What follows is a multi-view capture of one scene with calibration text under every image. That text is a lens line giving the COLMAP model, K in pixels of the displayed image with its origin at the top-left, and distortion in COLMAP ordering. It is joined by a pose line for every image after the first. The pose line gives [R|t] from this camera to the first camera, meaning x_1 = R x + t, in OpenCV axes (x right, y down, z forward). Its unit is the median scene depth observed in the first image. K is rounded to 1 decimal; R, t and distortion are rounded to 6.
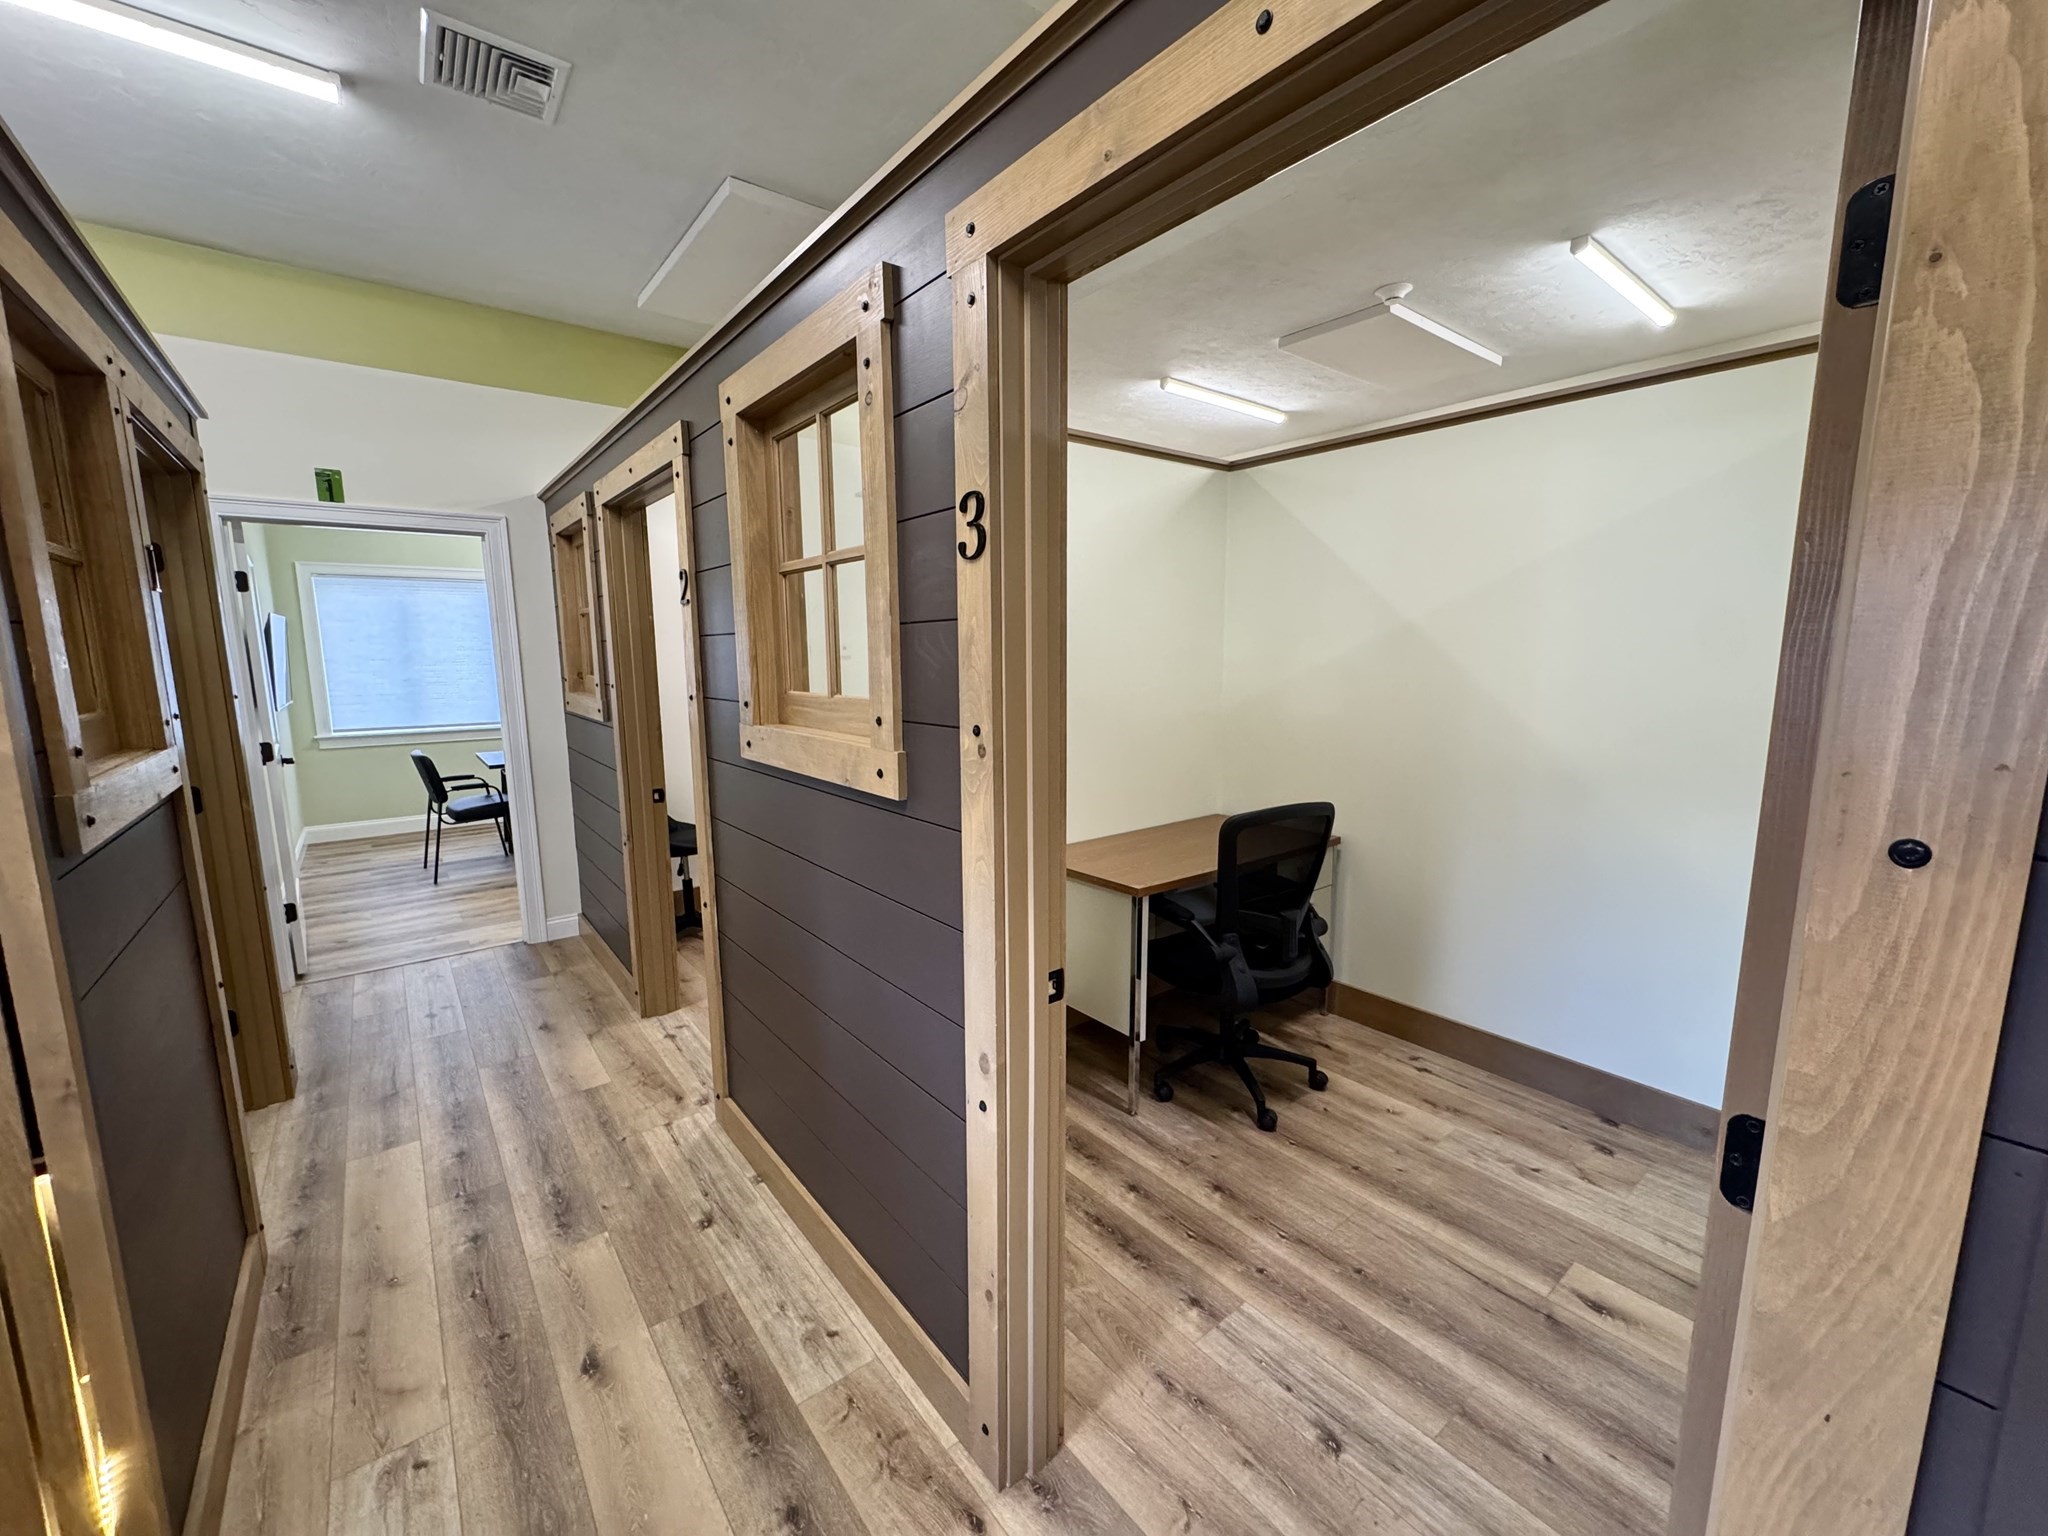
lens RADIAL K [[814.5, 0, 1026.1], [0, 814.5, 766.6], [0, 0, 1]] dist [-0.003497, 0.000187]
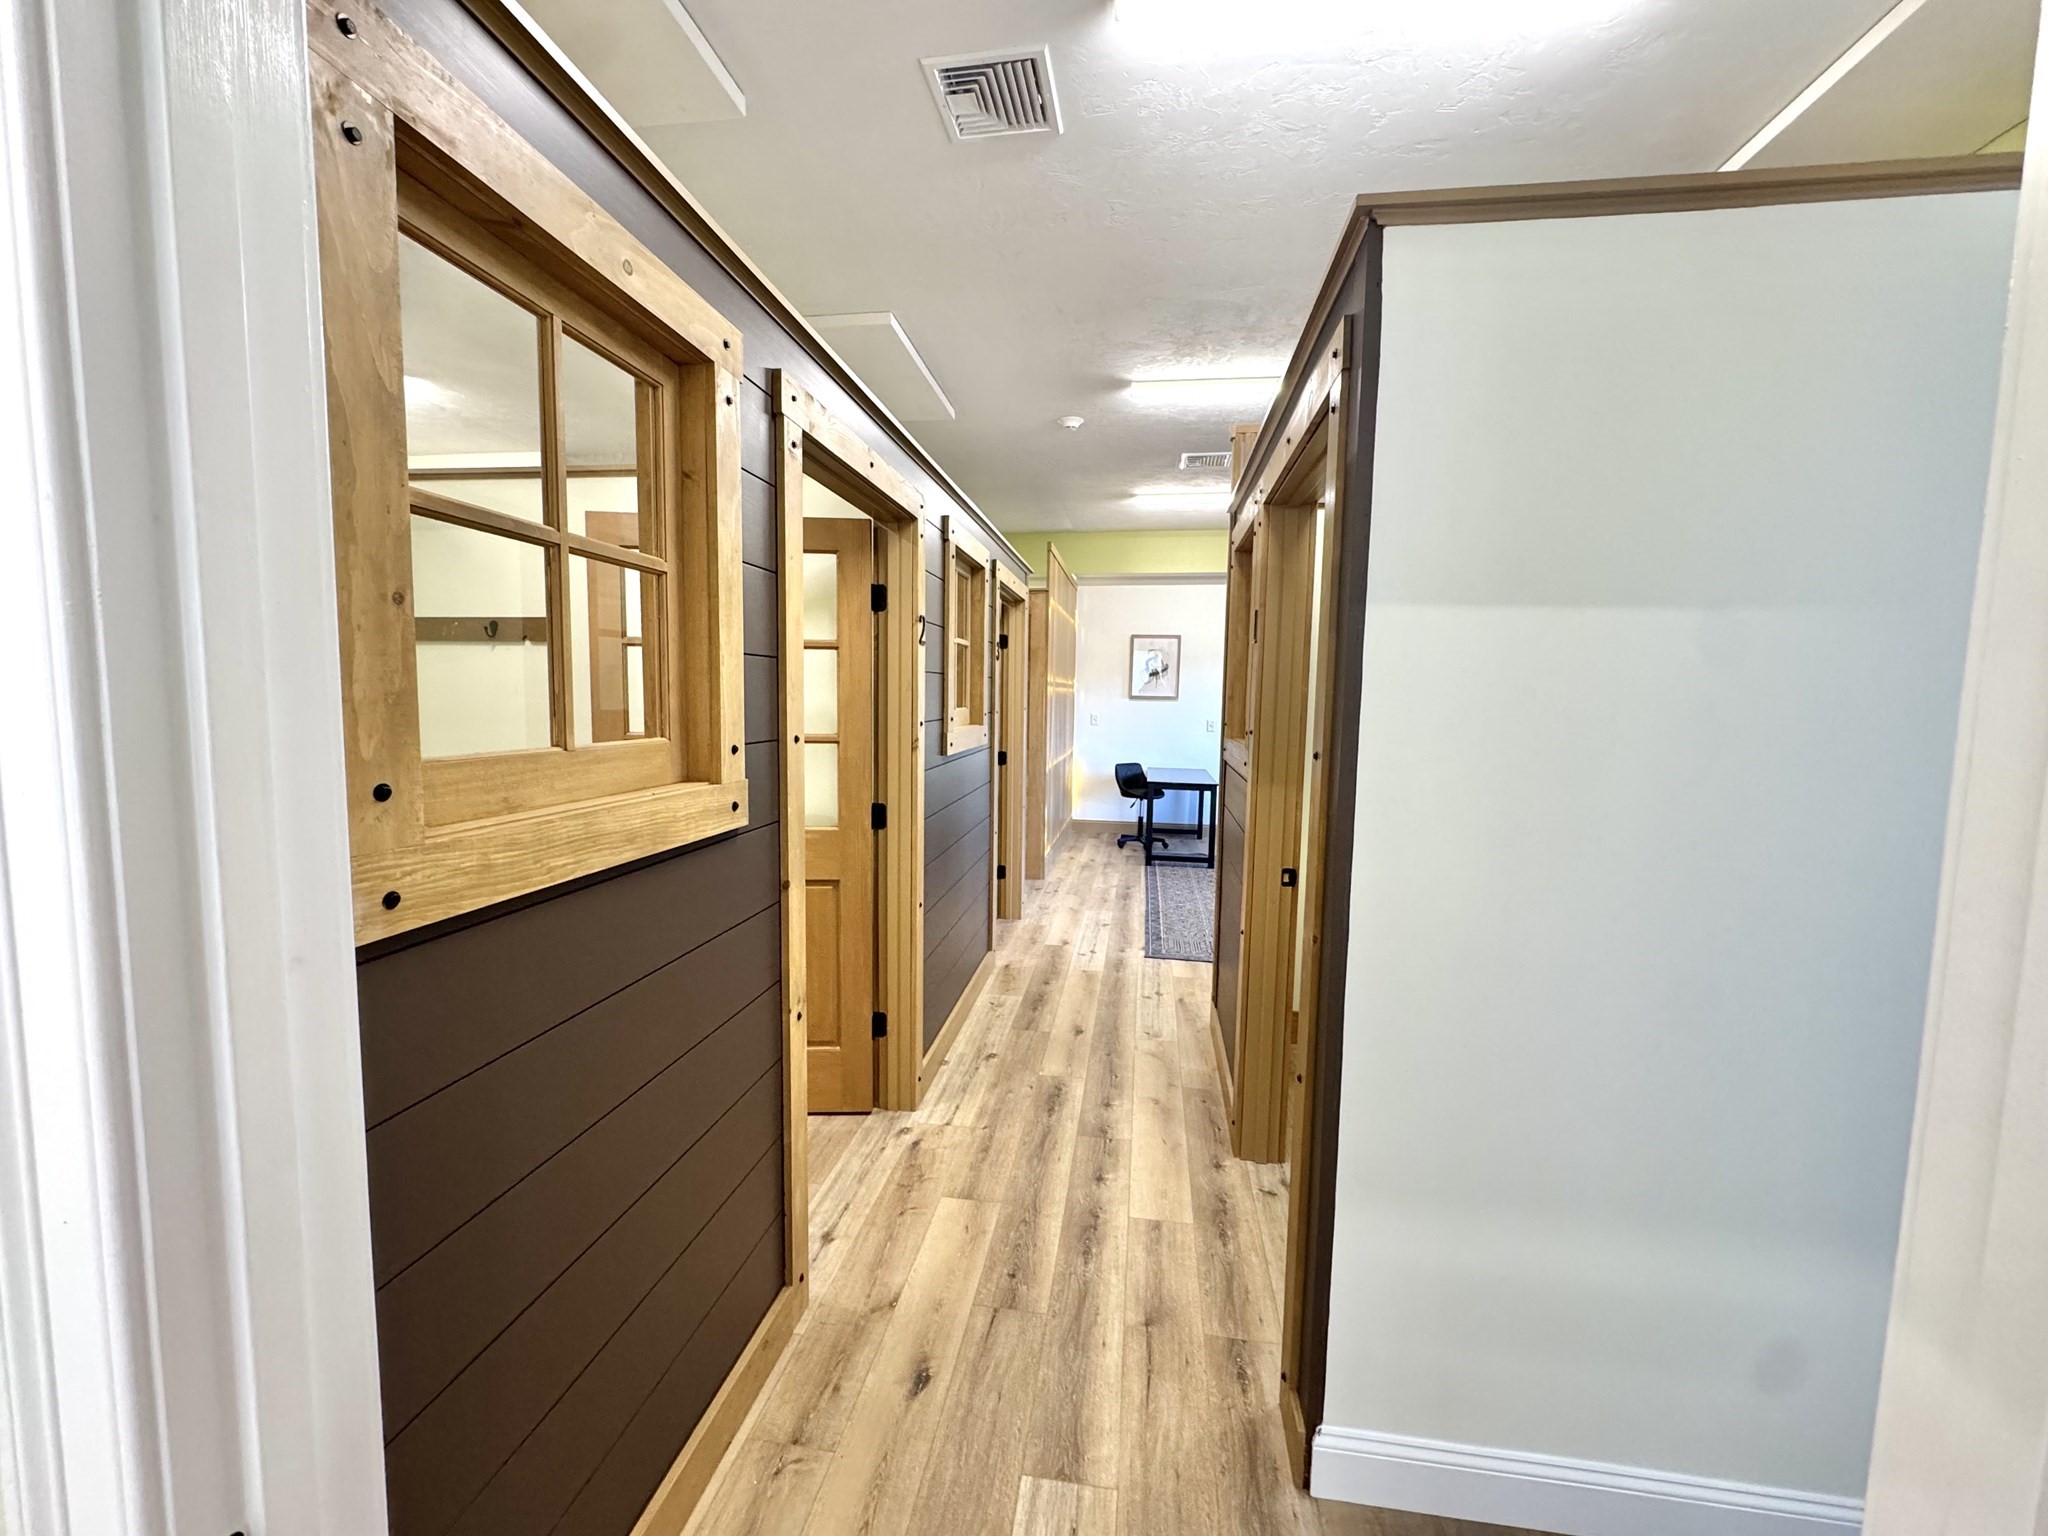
lens RADIAL K [[814.5, 0, 1026.1], [0, 814.5, 766.6], [0, 0, 1]] dist [-0.003497, 0.000187]
pose [[-0.681067, -0.068705, 0.728990, -1.405298], [0.096479, 0.978488, 0.182356, -0.228357], [-0.725837, 0.194529, -0.659788, 1.720104]]
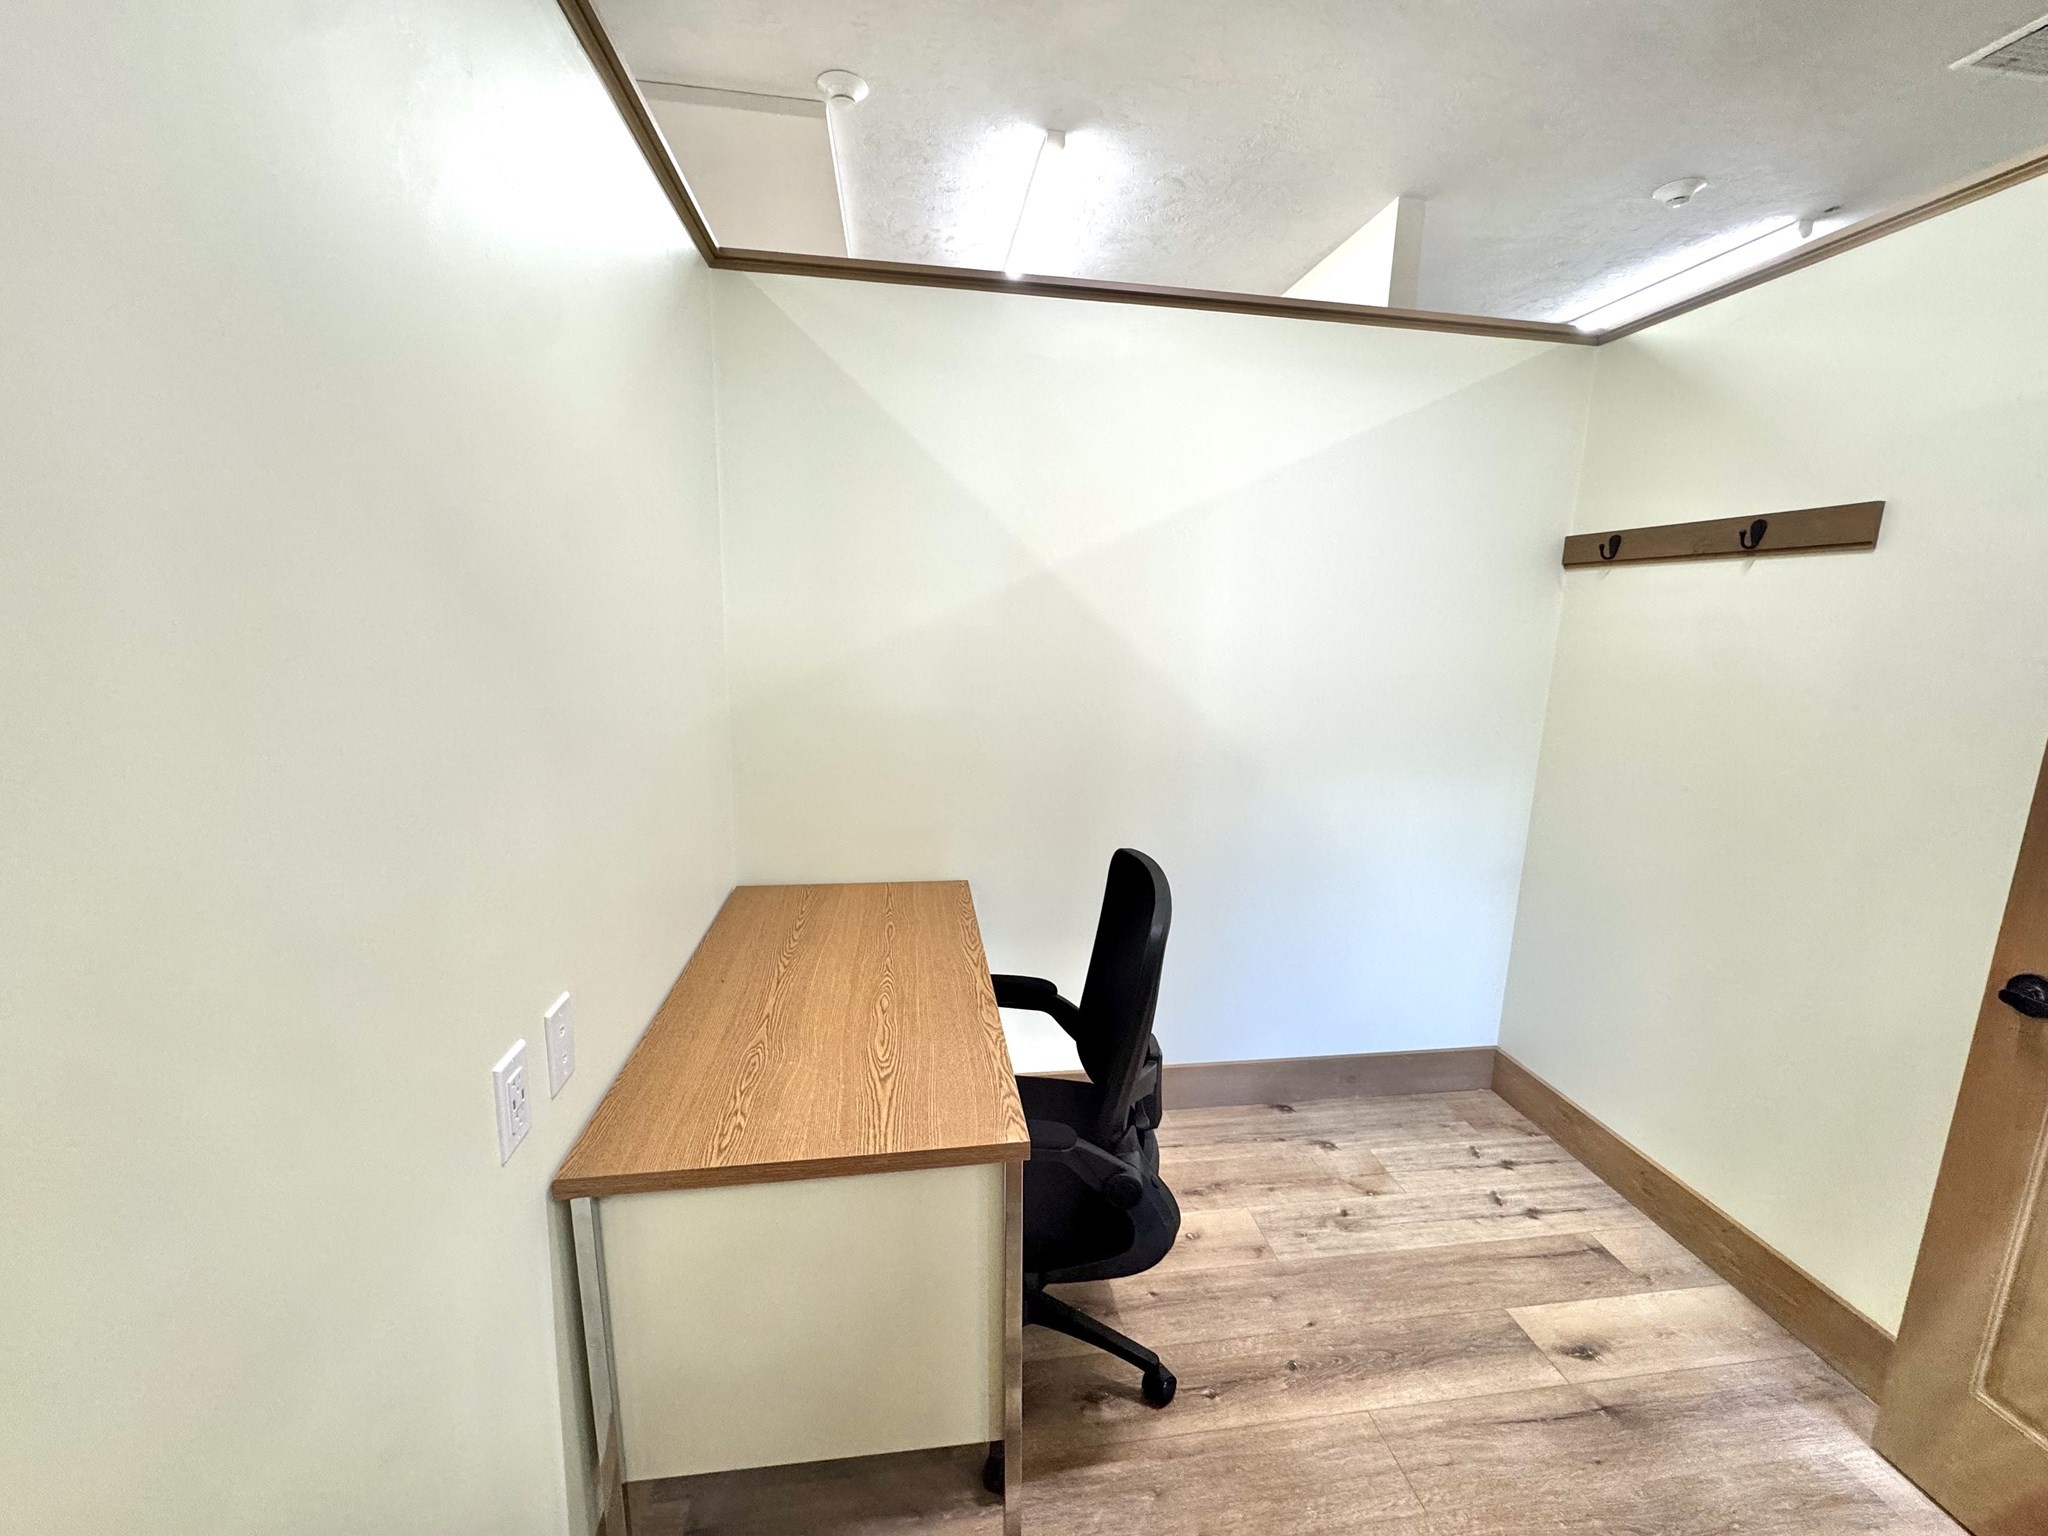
lens RADIAL K [[816.7, 0, 1025.3], [0, 816.7, 767.0], [0, 0, 1]] dist [-0.003900, 0.000331]
pose [[0.502613, -0.142589, 0.852672, -0.230467], [0.098837, 0.989315, 0.107180, -0.110731], [-0.858843, 0.030405, 0.511335, 0.832058]]
